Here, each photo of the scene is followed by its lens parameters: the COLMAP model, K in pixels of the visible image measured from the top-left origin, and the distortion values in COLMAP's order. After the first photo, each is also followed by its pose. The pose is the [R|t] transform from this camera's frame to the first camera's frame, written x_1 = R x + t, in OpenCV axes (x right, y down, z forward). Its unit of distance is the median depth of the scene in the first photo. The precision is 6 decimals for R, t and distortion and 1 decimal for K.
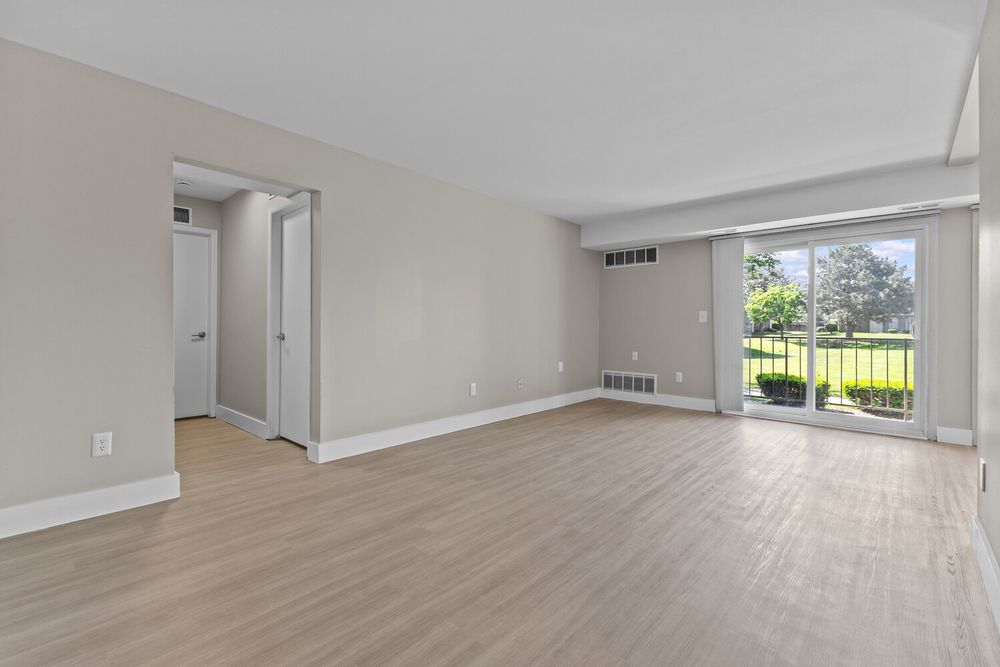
lens RADIAL K [[435.0, 0, 498.8], [0, 435.0, 331.9], [0, 0, 1]] dist [0.013421, 0.000353]
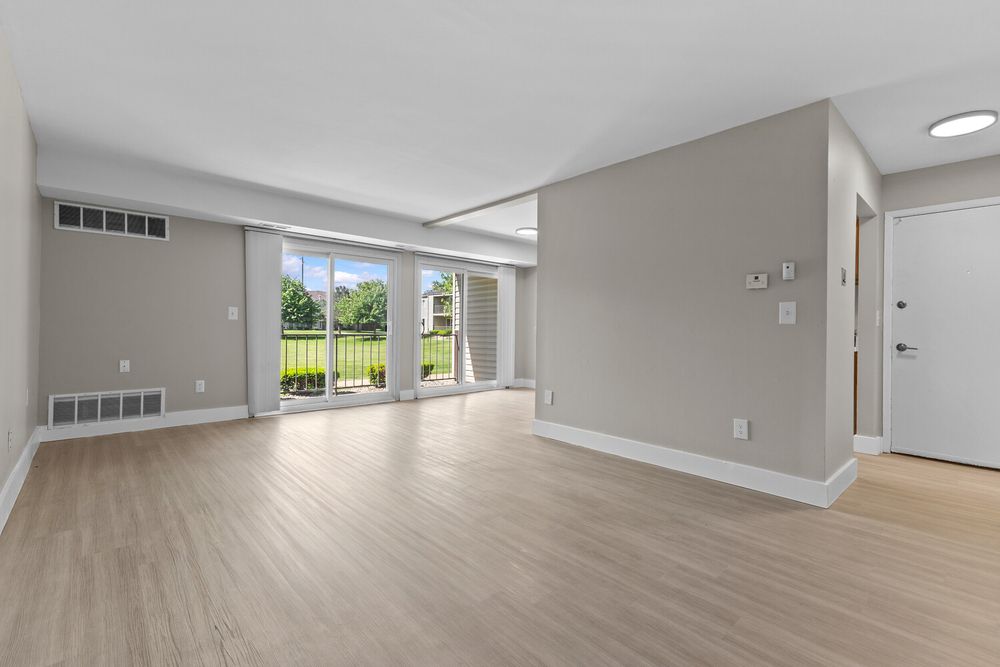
lens RADIAL K [[435.0, 0, 511.9], [0, 435.0, 332.5], [0, 0, 1]] dist [0.013421, 0.000353]
pose [[0.067184, -0.014684, 0.997633, -0.377320], [0.001738, 0.999892, 0.014601, -0.008504], [-0.997739, 0.000753, 0.067202, 0.375503]]
